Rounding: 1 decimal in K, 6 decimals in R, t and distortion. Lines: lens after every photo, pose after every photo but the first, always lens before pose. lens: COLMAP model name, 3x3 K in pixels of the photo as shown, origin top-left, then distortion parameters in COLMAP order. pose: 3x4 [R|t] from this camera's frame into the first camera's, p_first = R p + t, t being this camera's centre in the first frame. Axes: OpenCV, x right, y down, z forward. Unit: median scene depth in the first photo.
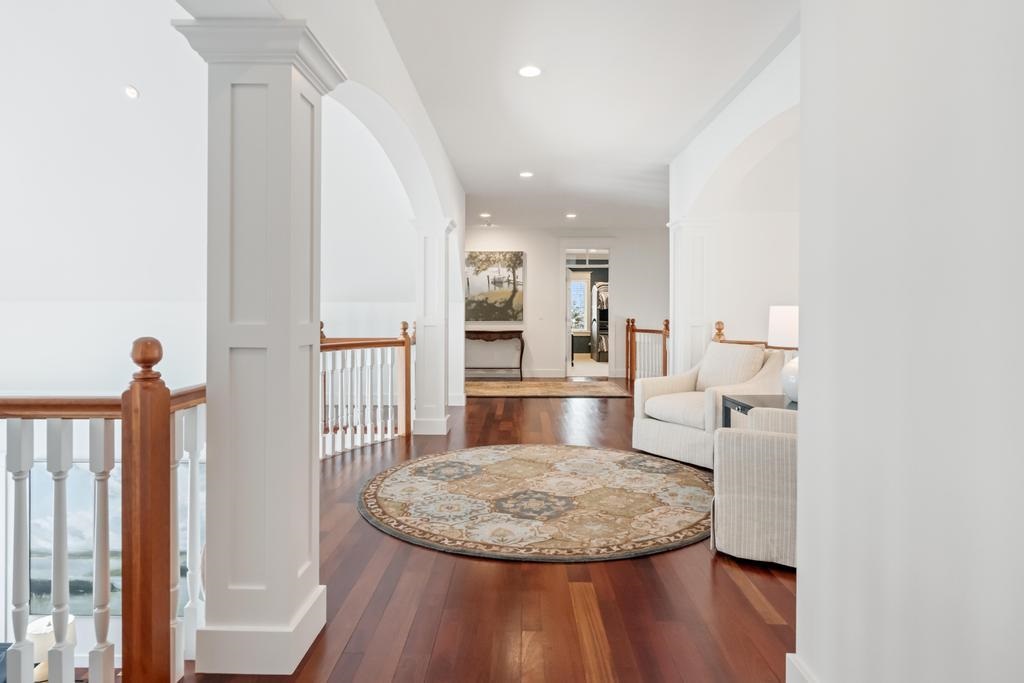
lens RADIAL K [[588.5, 0, 512.0], [0, 588.5, 341.5], [0, 0, 1]] dist [-0.000021, -0.000008]
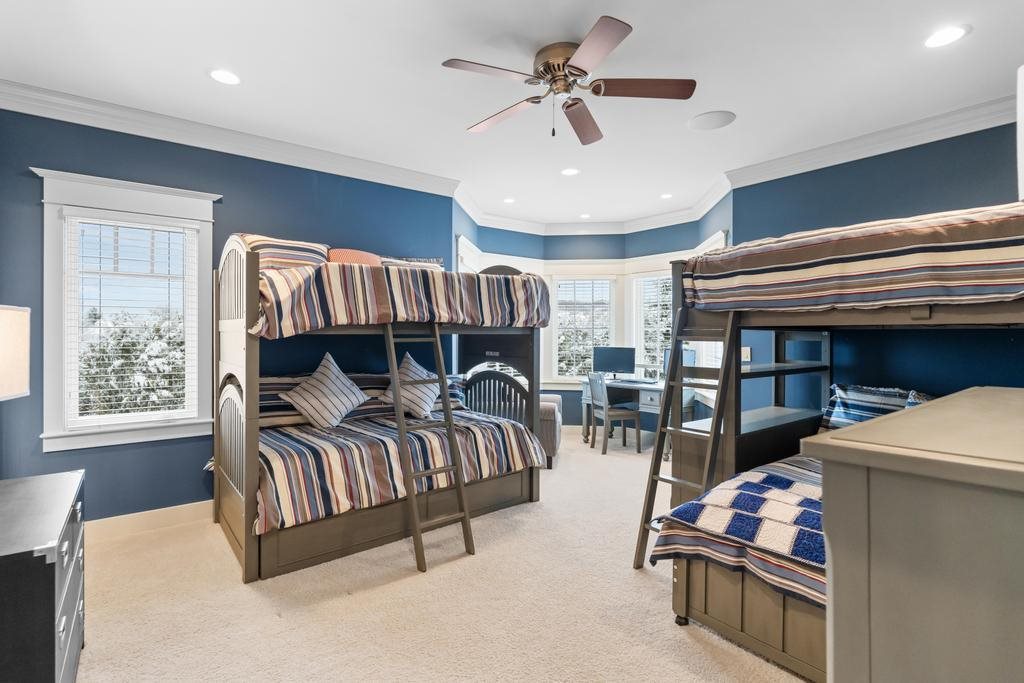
lens RADIAL K [[492.0, 0, 512.0], [0, 492.0, 341.5], [0, 0, 1]] dist [0.000066, 0.000009]
pose [[0.781961, -0.001846, 0.623324, 0.106197], [0.002774, 0.999996, -0.000518, -0.052117], [-0.623321, 0.002134, 0.781963, 0.785509]]
